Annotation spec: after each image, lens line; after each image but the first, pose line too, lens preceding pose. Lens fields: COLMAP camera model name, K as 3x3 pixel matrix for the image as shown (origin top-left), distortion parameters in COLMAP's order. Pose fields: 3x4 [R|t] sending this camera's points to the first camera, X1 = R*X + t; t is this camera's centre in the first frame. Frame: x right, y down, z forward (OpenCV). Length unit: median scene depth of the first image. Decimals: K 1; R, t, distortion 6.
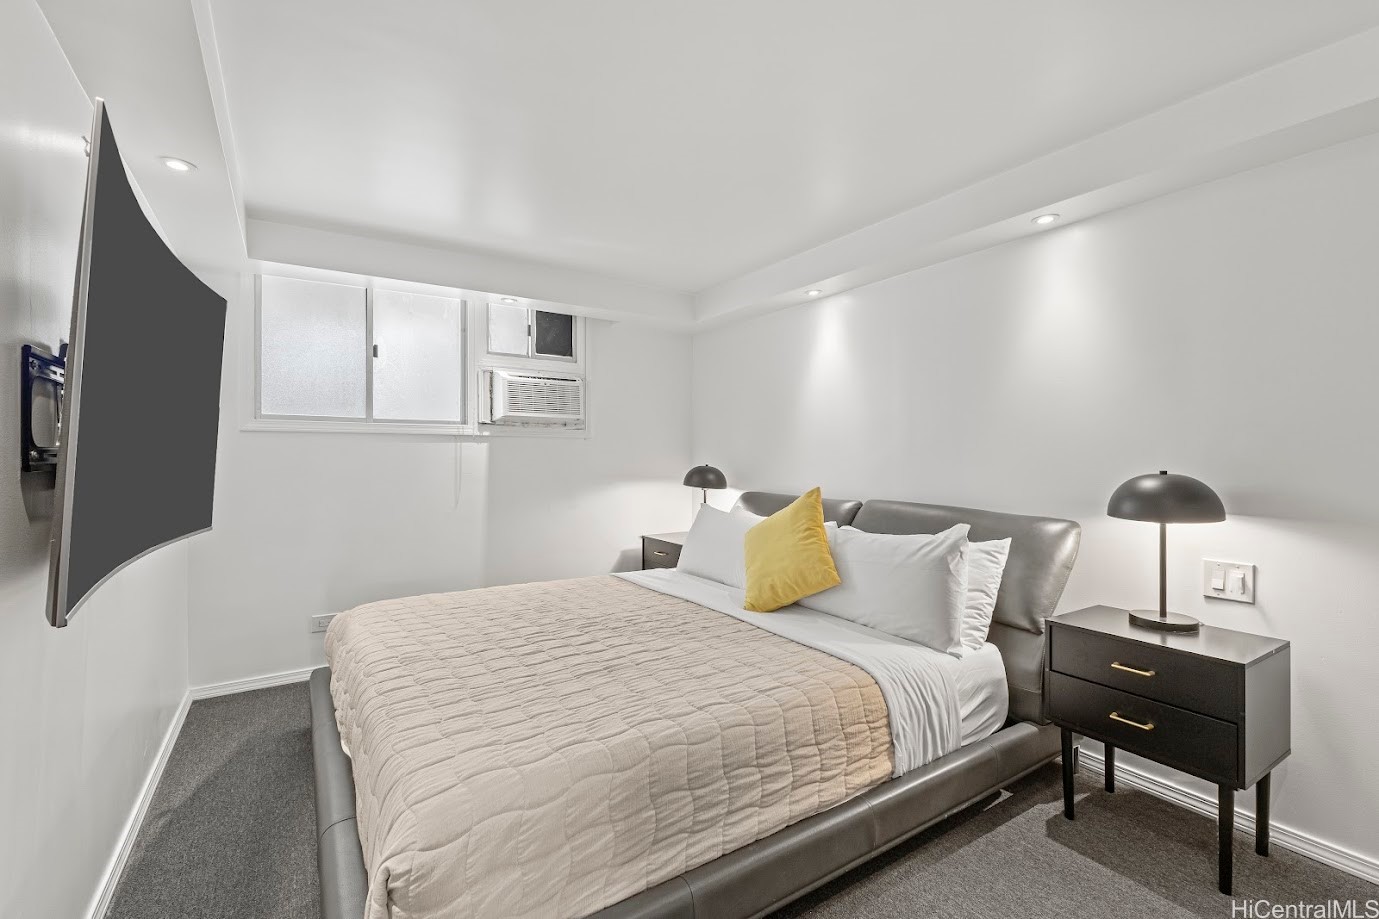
lens RADIAL K [[594.6, 0, 698.2], [0, 594.6, 451.8], [0, 0, 1]] dist [0.013920, -0.001331]
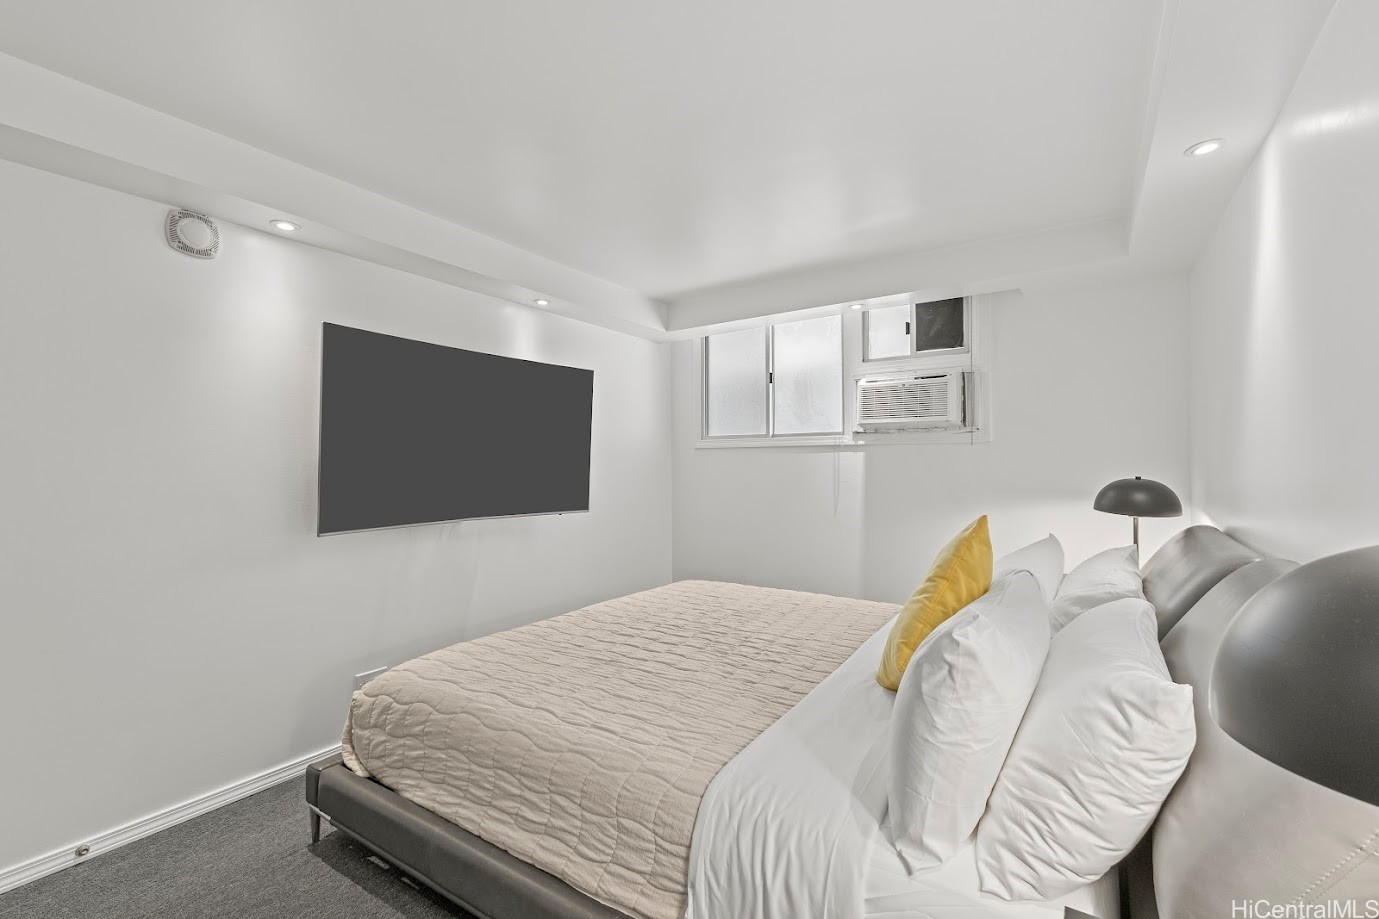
lens RADIAL K [[594.6, 0, 695.4], [0, 594.6, 460.3], [0, 0, 1]] dist [0.013920, -0.001331]
pose [[0.402849, -0.011048, -0.915200, 0.857506], [0.011802, 0.999907, -0.006876, 0.005195], [0.915191, -0.008031, 0.402941, 0.665328]]
